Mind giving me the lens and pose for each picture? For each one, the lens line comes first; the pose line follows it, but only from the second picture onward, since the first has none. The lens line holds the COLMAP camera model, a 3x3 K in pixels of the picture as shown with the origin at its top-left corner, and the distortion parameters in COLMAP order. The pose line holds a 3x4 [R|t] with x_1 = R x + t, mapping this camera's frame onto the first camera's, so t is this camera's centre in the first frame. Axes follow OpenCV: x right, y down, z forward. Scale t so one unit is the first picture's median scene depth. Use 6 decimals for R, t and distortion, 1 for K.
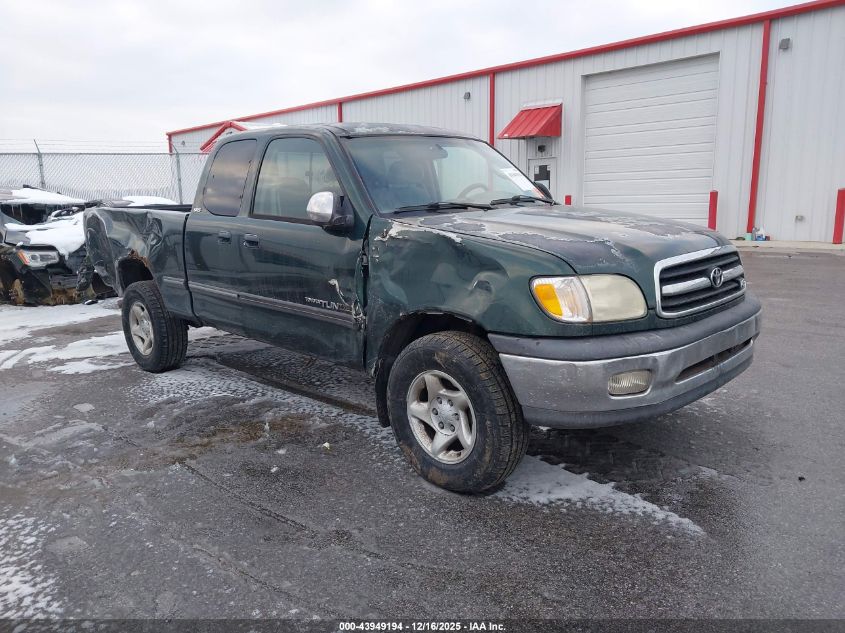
lens RADIAL K [[684.5, 0, 417.8], [0, 684.5, 312.0], [0, 0, 1]] dist [0.064333, -0.073546]
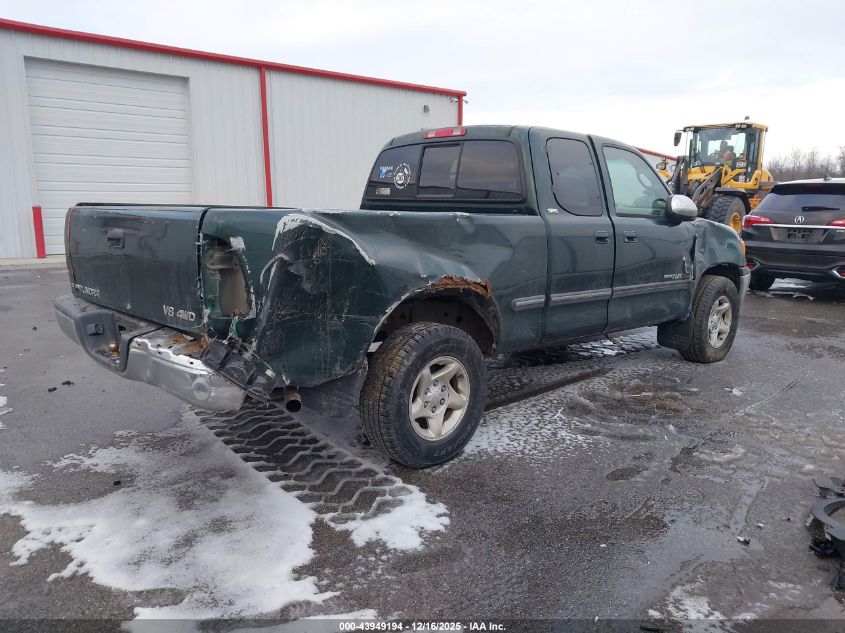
lens RADIAL K [[673.9, 0, 423.6], [0, 673.9, 340.4], [0, 0, 1]] dist [0.001881, 0.004929]
pose [[0.017424, -0.174453, 0.984511, -0.826676], [0.169359, 0.970948, 0.169052, -0.111475], [-0.985400, 0.163790, 0.046463, 0.807789]]
